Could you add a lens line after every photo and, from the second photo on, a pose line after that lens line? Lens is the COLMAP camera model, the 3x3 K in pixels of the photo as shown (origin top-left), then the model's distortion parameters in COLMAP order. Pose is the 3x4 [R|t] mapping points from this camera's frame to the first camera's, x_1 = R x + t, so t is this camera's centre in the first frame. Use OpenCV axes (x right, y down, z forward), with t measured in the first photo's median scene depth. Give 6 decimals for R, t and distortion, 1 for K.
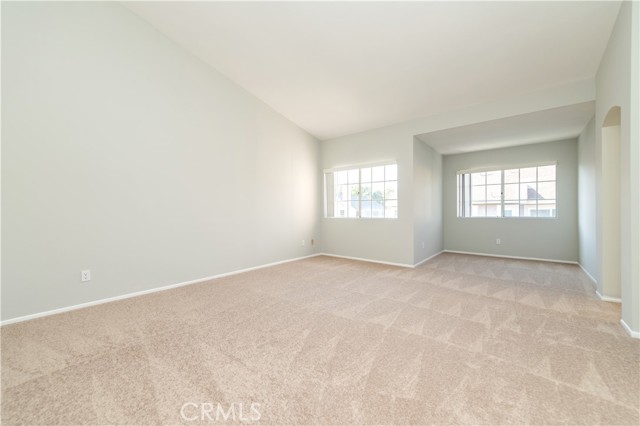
lens RADIAL K [[252.0, 0, 320.3], [0, 252.0, 208.6], [0, 0, 1]] dist [0.007305, -0.000090]
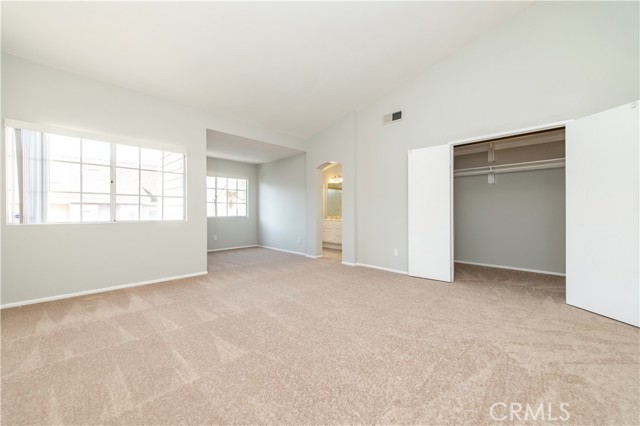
lens RADIAL K [[252.0, 0, 320.3], [0, 252.0, 208.6], [0, 0, 1]] dist [0.007305, -0.000090]
pose [[0.062638, 0.015614, 0.997914, -0.449529], [0.008593, 0.999832, -0.016184, 0.017582], [-0.997999, 0.009589, 0.062493, 0.469719]]
